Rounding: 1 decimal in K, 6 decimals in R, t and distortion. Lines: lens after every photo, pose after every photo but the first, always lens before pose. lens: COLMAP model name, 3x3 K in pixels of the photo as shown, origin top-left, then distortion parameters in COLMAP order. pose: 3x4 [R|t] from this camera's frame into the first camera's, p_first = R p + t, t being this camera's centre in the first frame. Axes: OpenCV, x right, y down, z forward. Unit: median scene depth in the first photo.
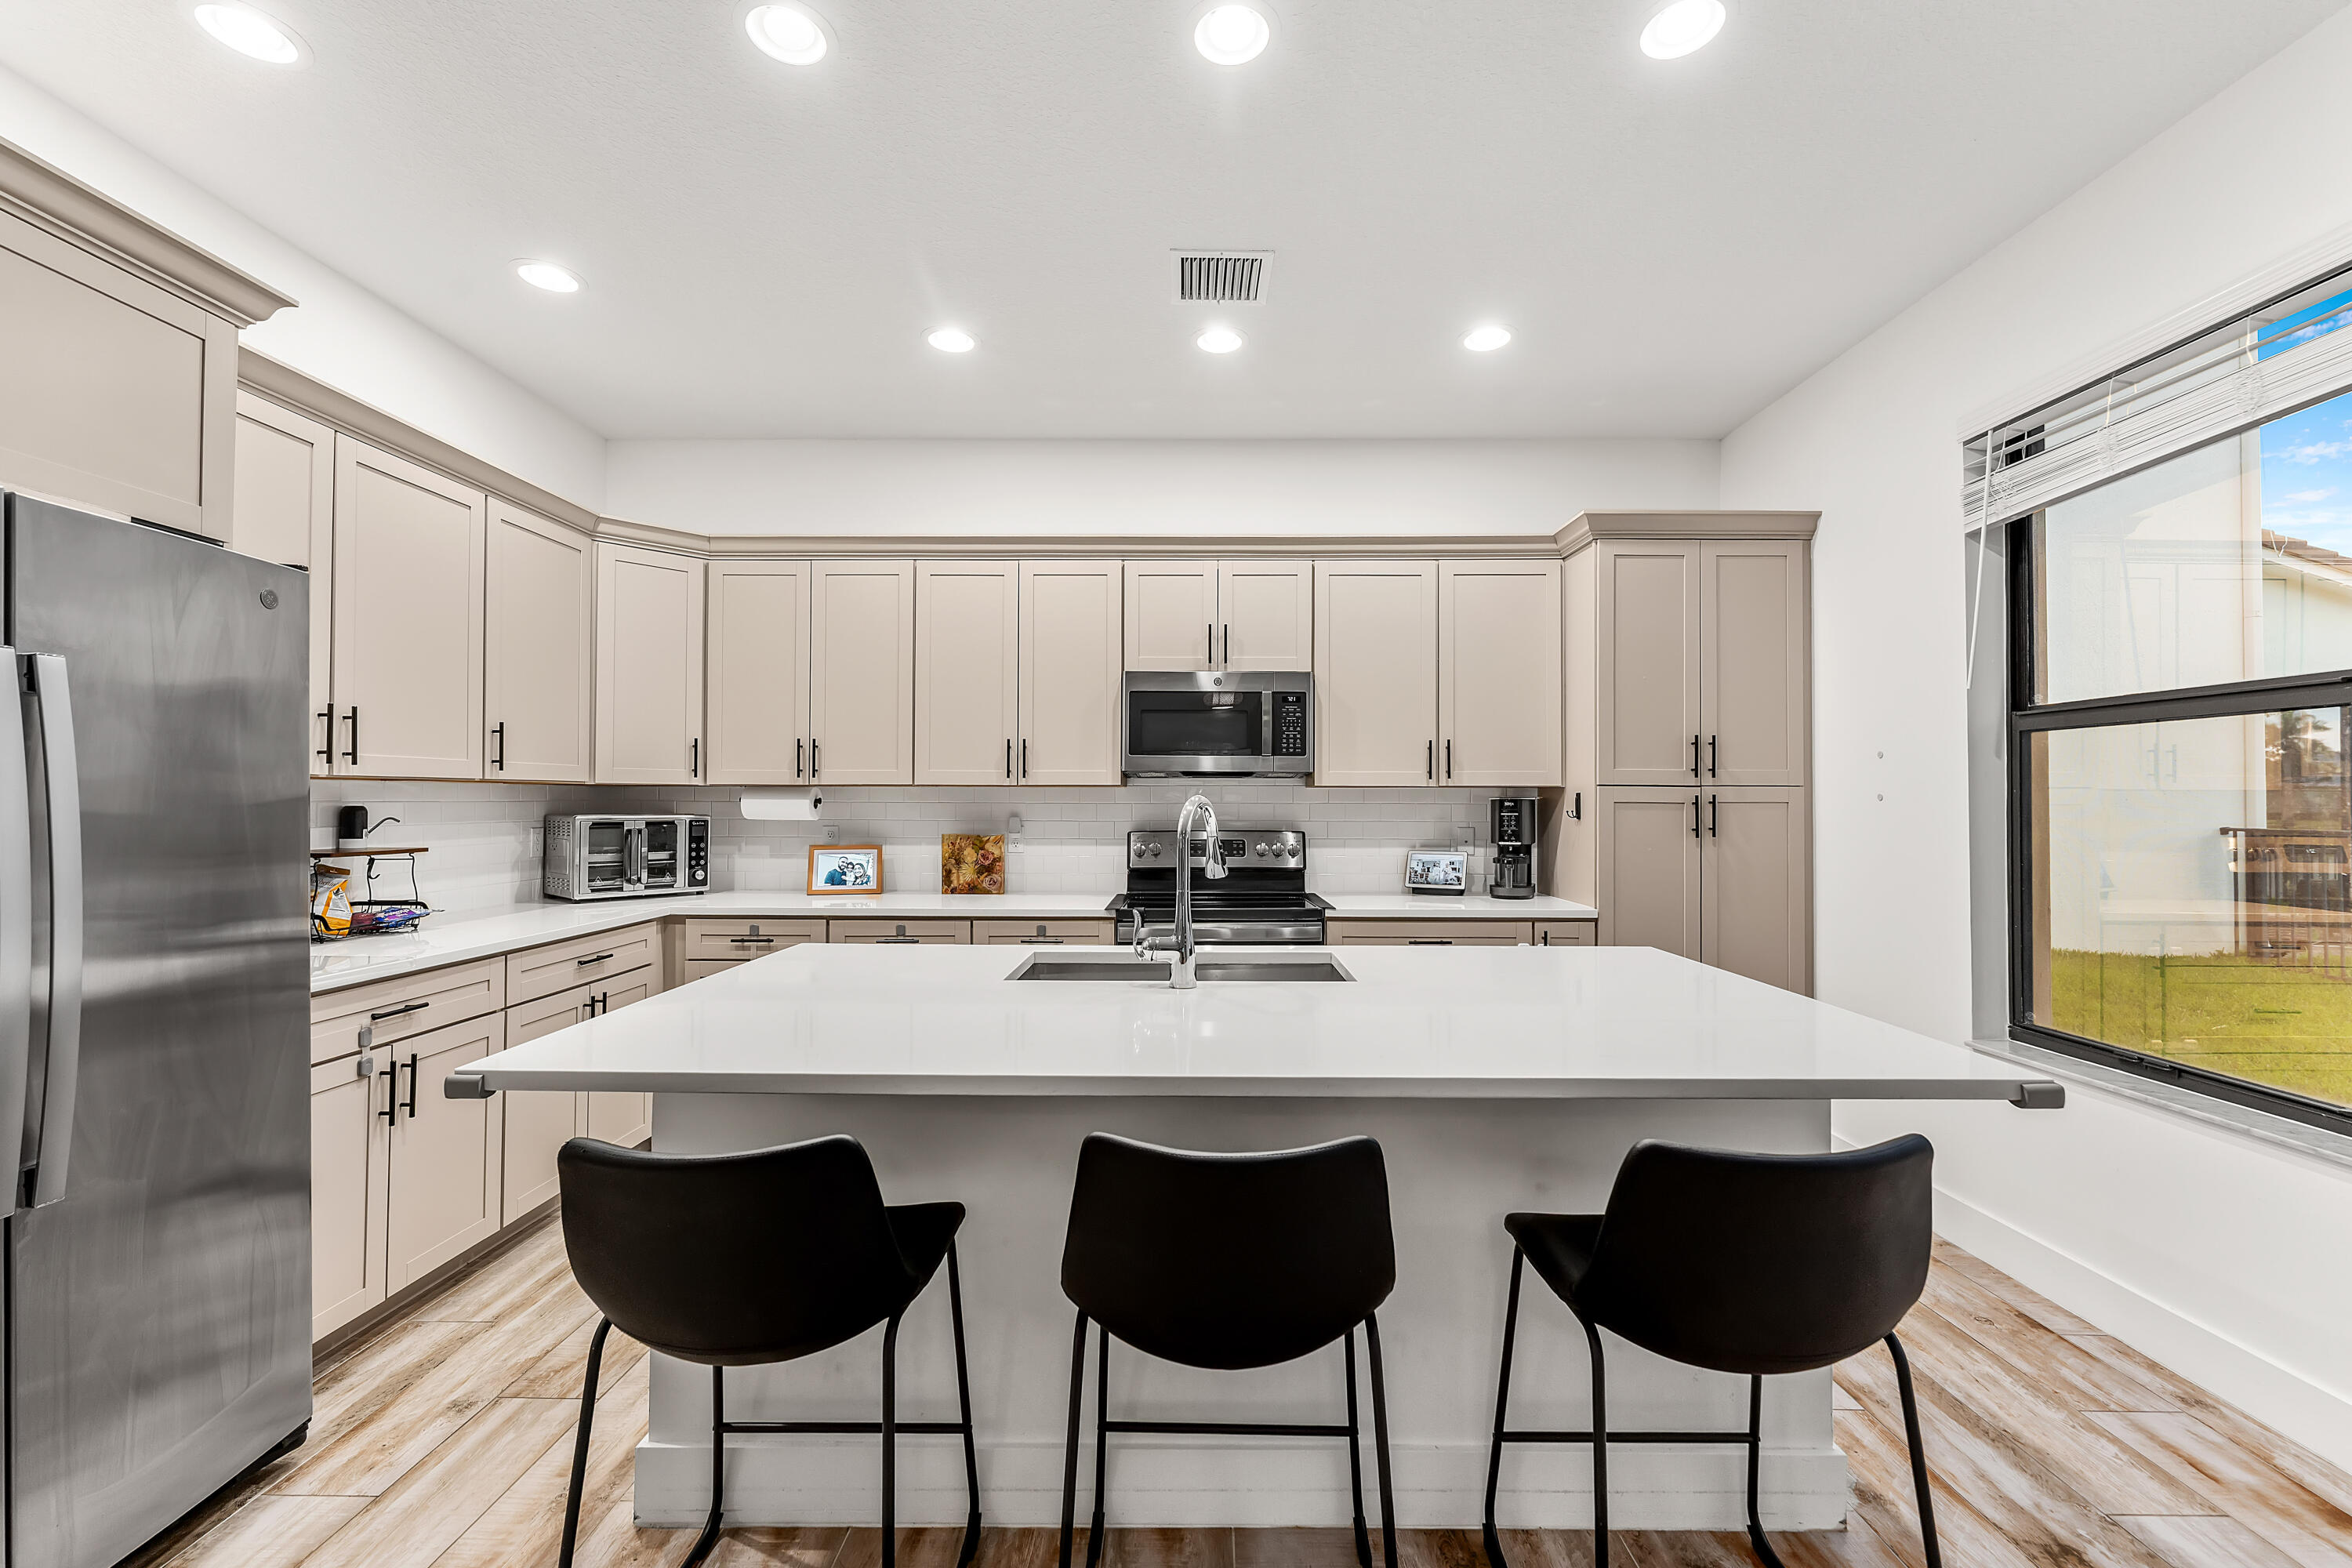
lens RADIAL K [[955.1, 0, 1183.2], [0, 955.1, 786.6], [0, 0, 1]] dist [-0.000669, -0.000153]
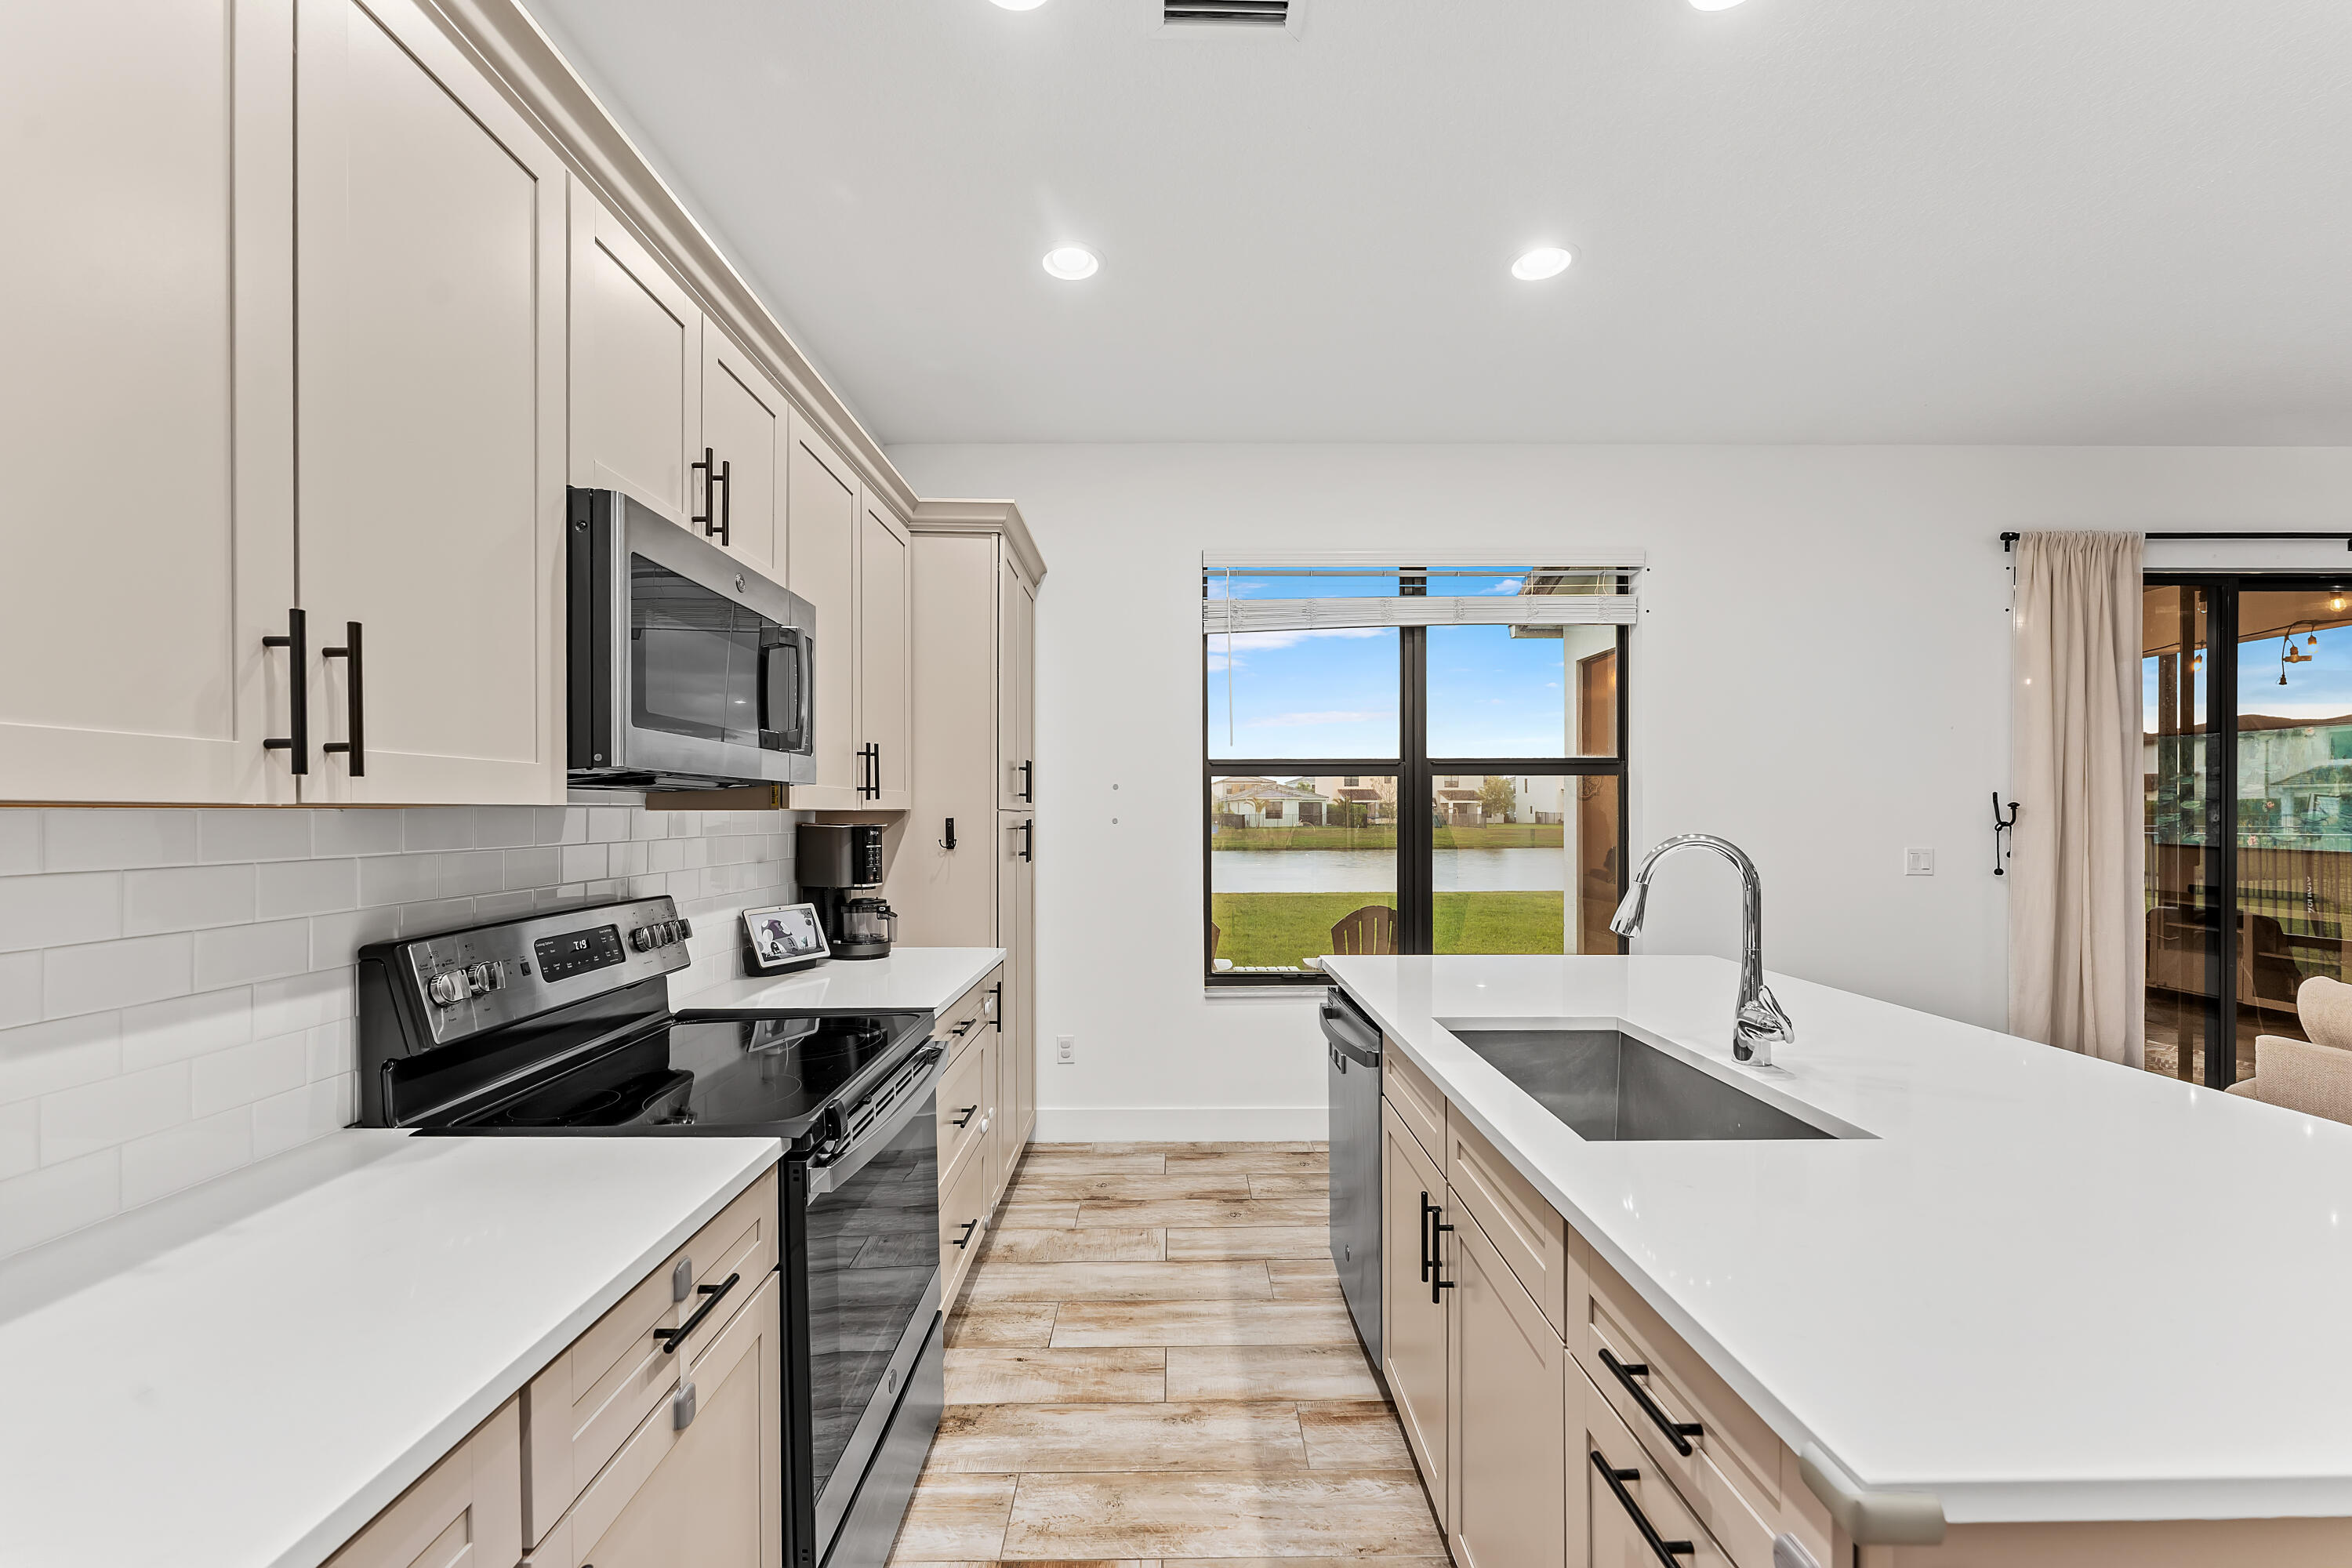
lens RADIAL K [[936.3, 0, 1181.5], [0, 936.3, 801.3], [0, 0, 1]] dist [-0.000535, 0.000248]
pose [[-0.024496, 0.009259, 0.999657, -0.417335], [-0.014173, 0.999853, -0.009609, -0.002806], [-0.999599, -0.014403, -0.024361, 0.785439]]
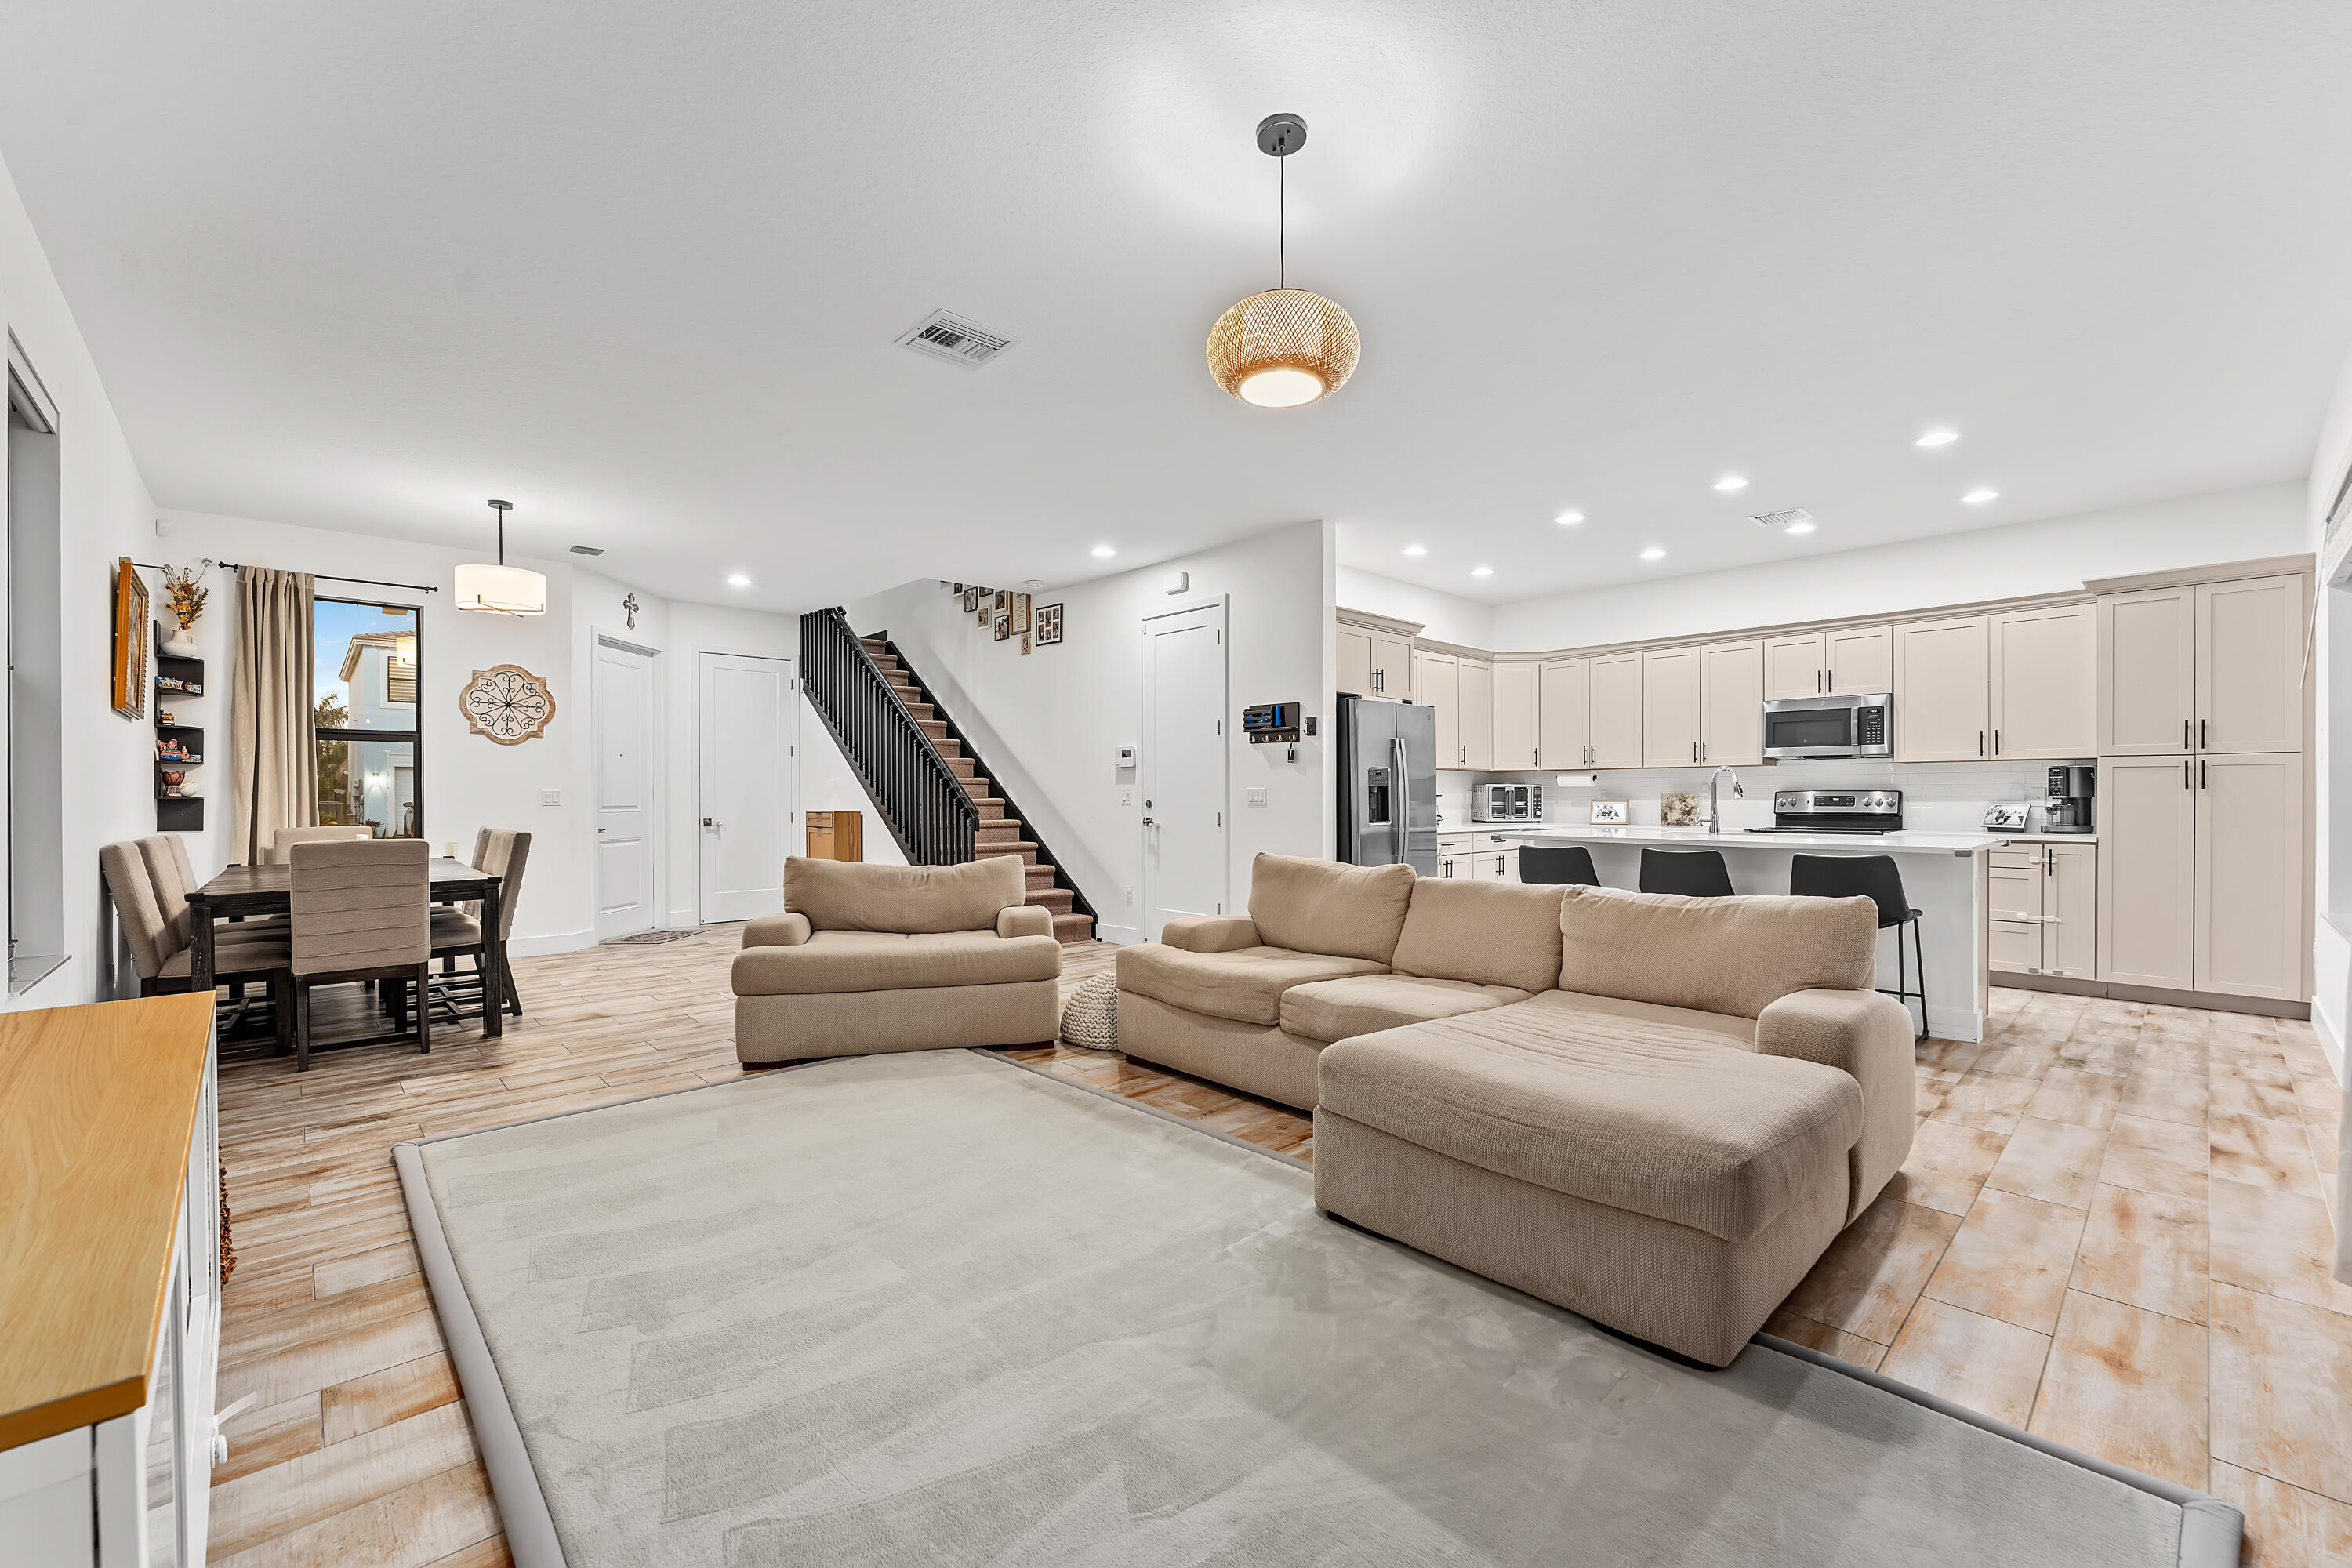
lens RADIAL K [[962.2, 0, 1179.6], [0, 962.2, 799.5], [0, 0, 1]] dist [-0.004572, -0.000061]
pose [[0.691353, -0.001204, -0.722517, 0.484325], [0.015085, 0.999805, 0.012769, 0.024177], [0.722360, -0.019727, 0.691236, -1.049003]]
